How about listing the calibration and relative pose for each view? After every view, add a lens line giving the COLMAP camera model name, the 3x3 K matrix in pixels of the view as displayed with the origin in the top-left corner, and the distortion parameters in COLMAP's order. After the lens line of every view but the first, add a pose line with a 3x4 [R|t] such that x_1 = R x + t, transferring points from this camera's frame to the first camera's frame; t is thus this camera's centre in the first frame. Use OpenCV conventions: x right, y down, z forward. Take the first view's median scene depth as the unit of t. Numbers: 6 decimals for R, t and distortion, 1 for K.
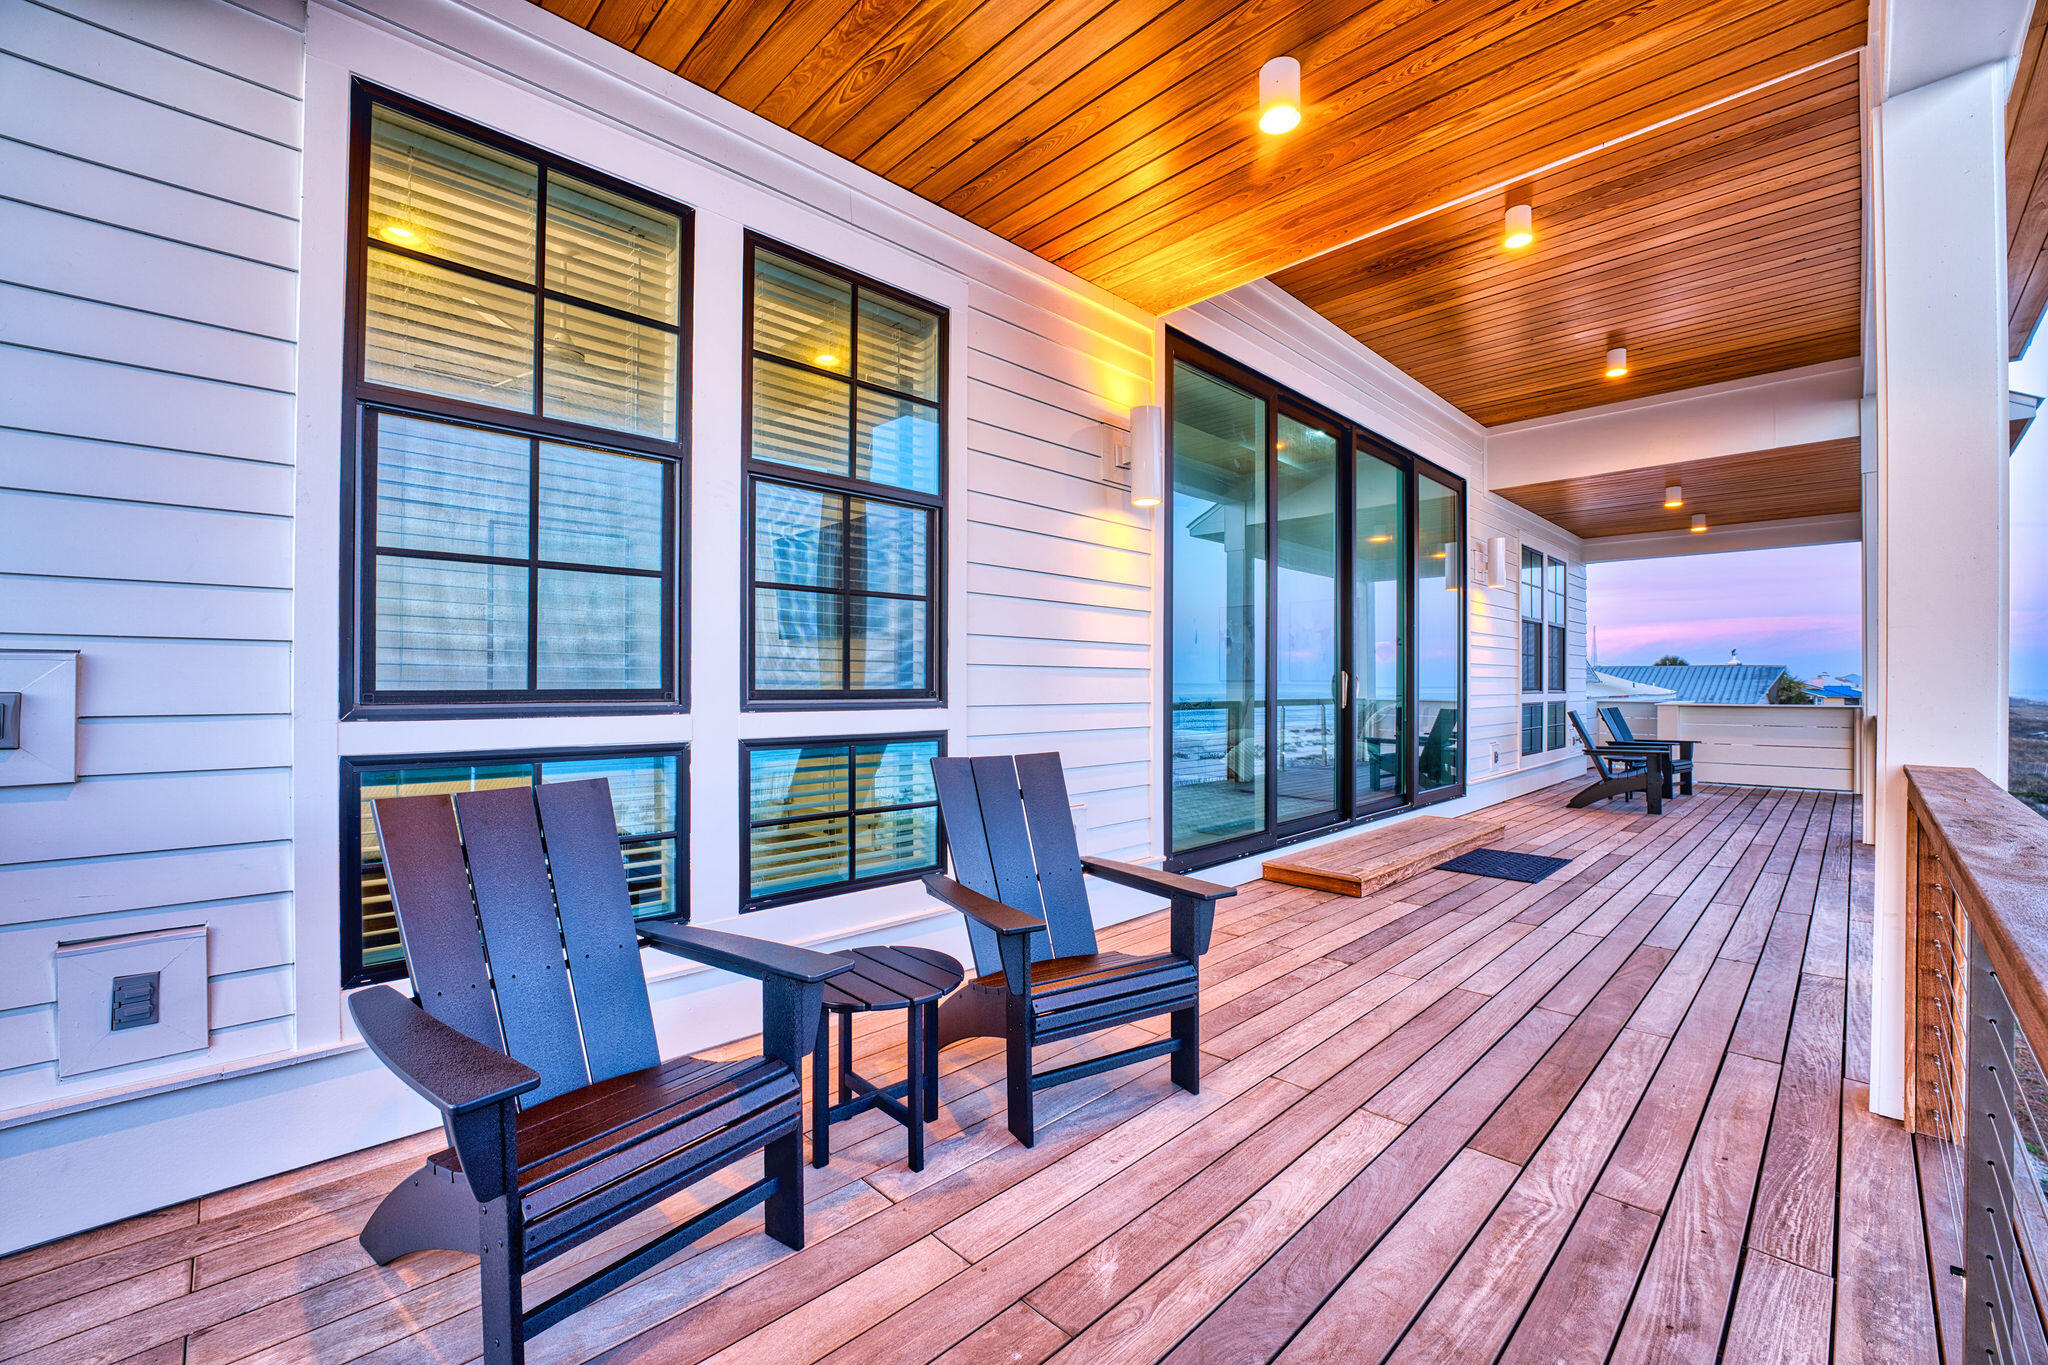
lens RADIAL K [[842.7, 0, 1033.1], [0, 842.7, 676.7], [0, 0, 1]] dist [-0.003310, -0.000498]
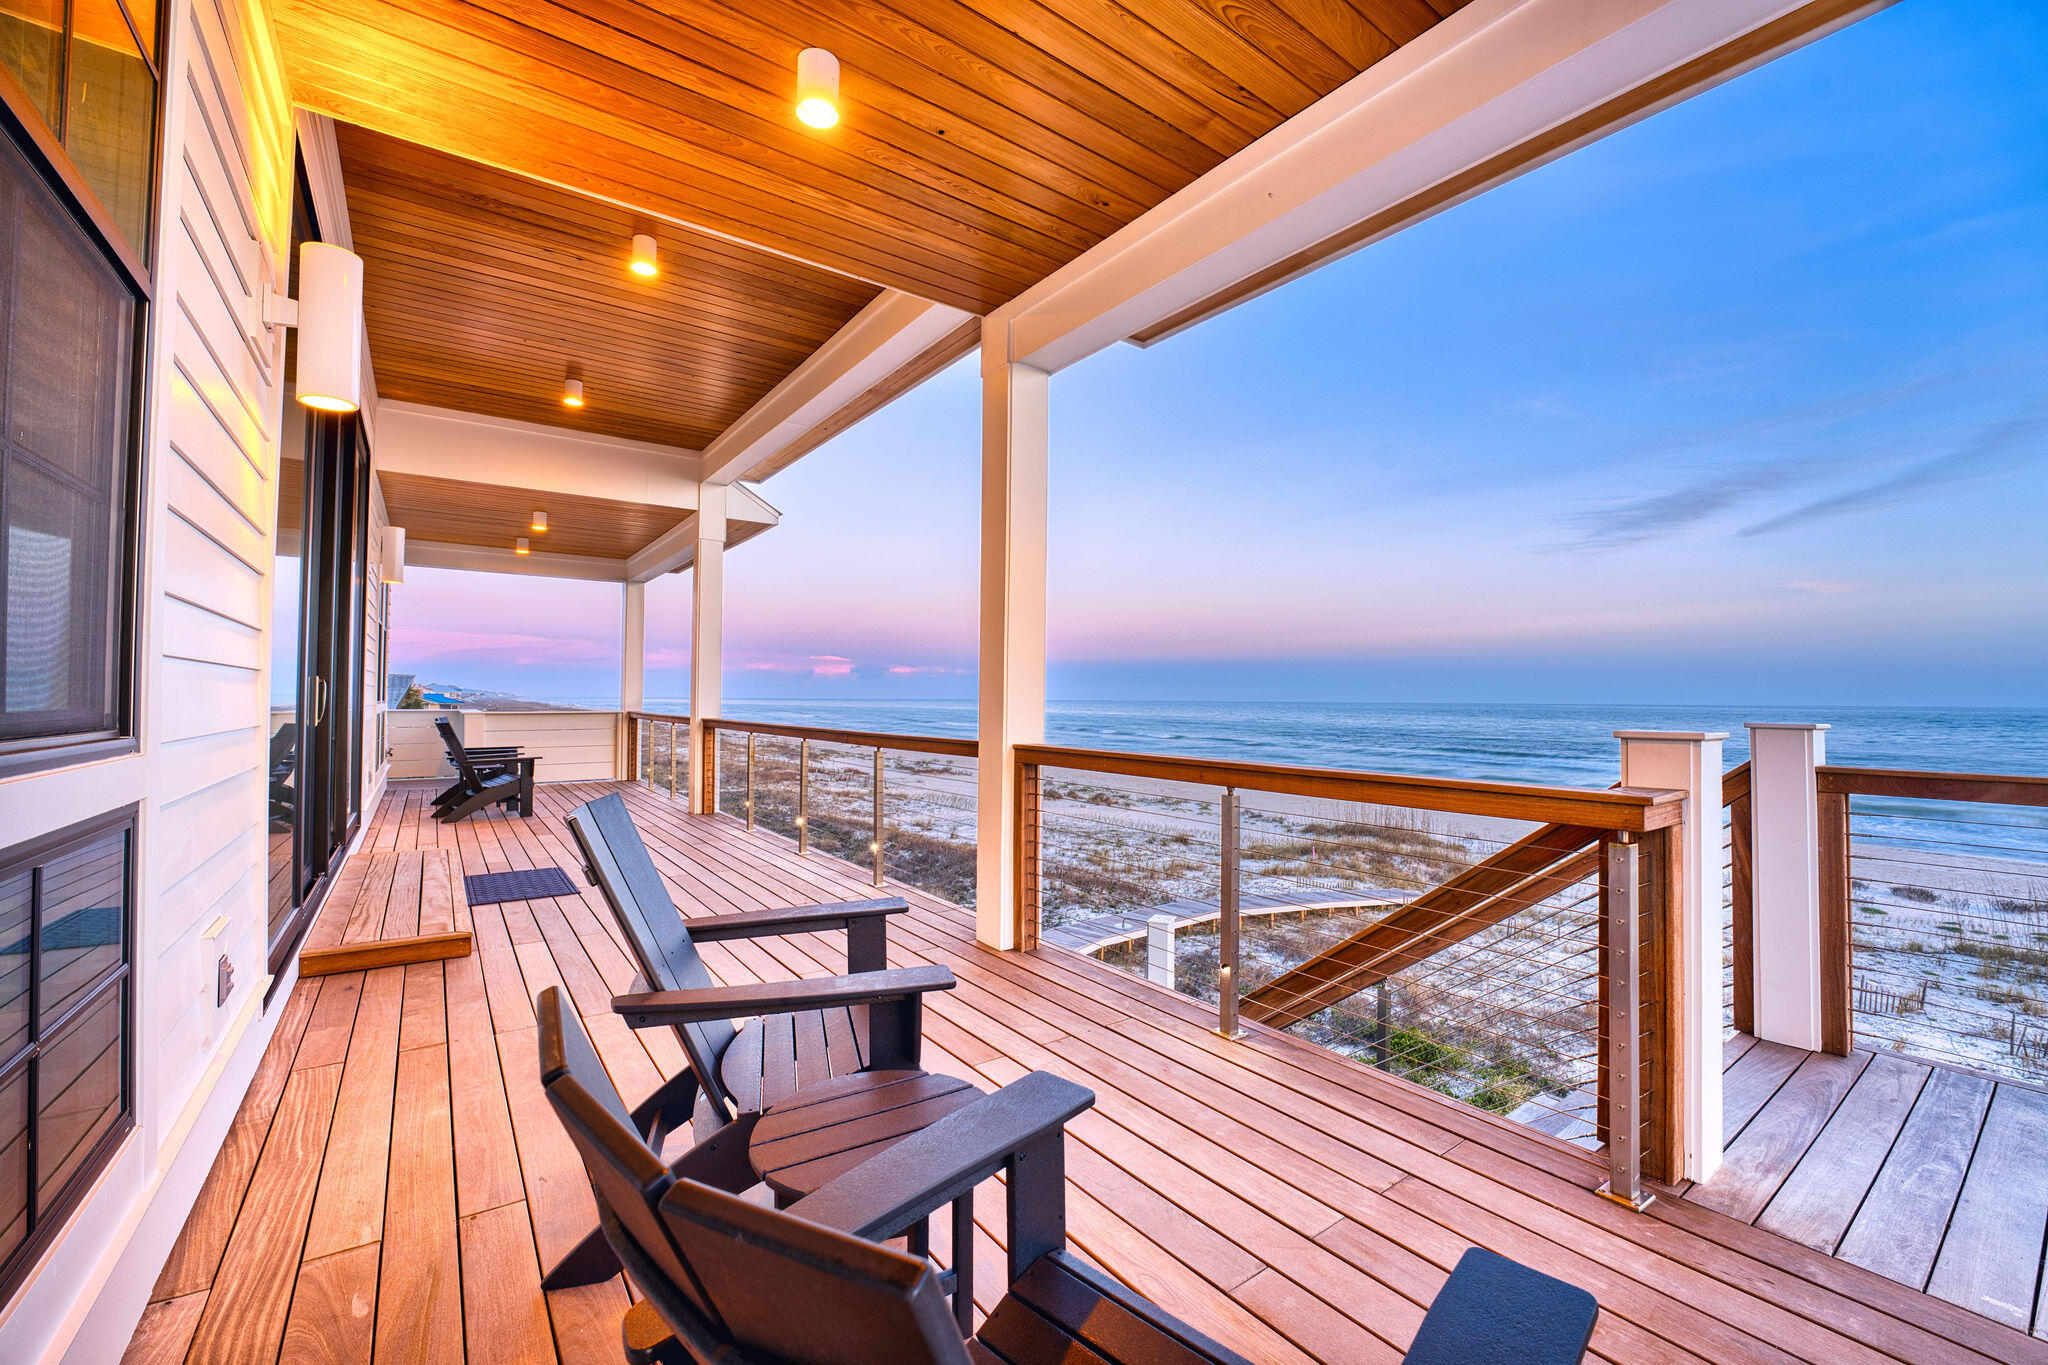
lens RADIAL K [[842.7, 0, 1033.1], [0, 842.7, 676.7], [0, 0, 1]] dist [-0.003310, -0.000498]
pose [[0.163973, 0.021642, 0.986227, -0.269822], [-0.012876, 0.999721, -0.019797, -0.000480], [-0.986381, -0.009453, 0.164206, 0.264141]]
